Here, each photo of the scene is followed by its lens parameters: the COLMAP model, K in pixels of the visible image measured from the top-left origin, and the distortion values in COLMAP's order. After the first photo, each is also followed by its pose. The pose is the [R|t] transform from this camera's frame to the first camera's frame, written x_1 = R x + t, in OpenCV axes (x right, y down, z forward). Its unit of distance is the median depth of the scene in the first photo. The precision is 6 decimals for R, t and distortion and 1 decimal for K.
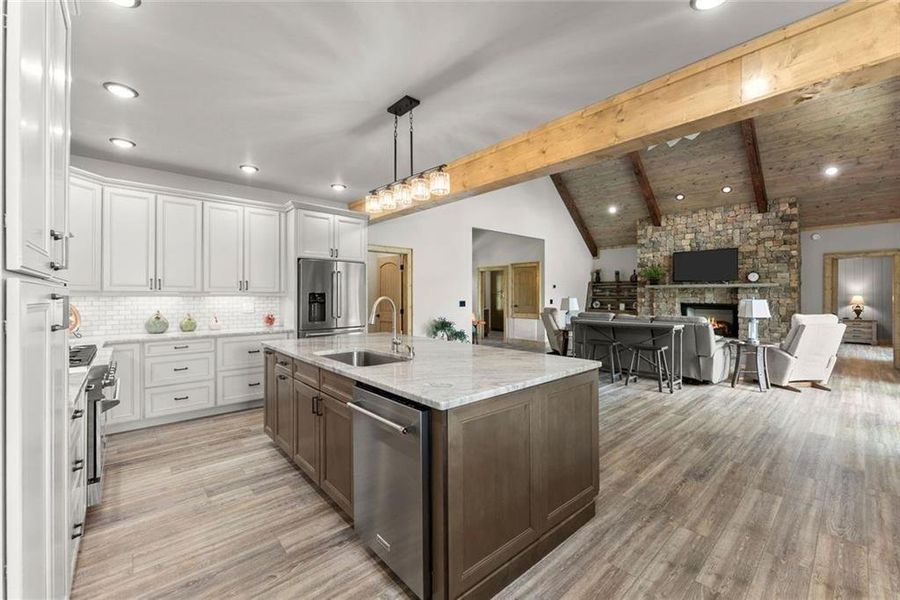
lens RADIAL K [[364.2, 0, 447.2], [0, 364.2, 300.5], [0, 0, 1]] dist [-0.000211, 0.000051]
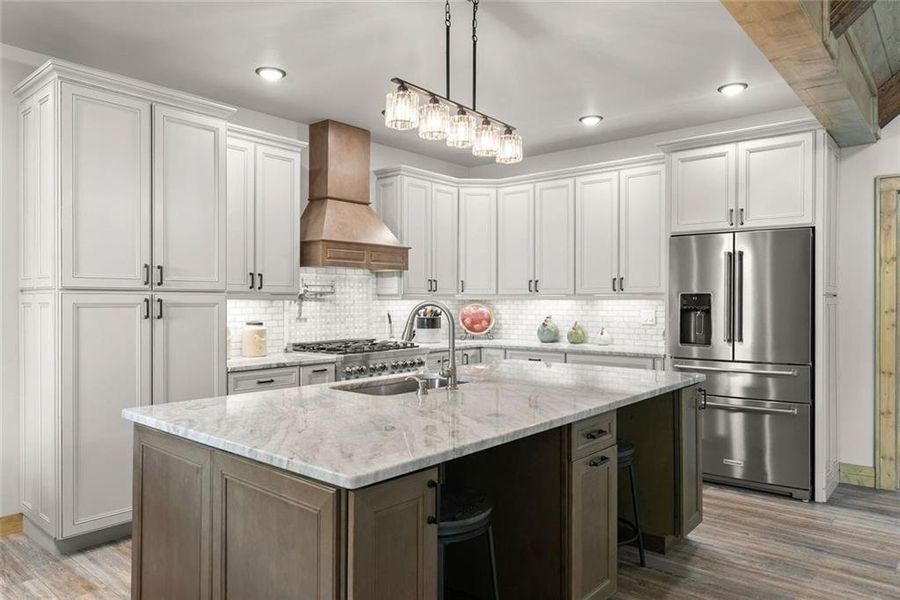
lens RADIAL K [[605.7, 0, 439.3], [0, 605.7, 301.0], [0, 0, 1]] dist [0.000569, 0.001948]
pose [[0.128686, 0.001763, -0.991684, 0.584424], [-0.014367, 0.999897, -0.000087, -0.003982], [0.991581, 0.014259, 0.128698, 0.554673]]
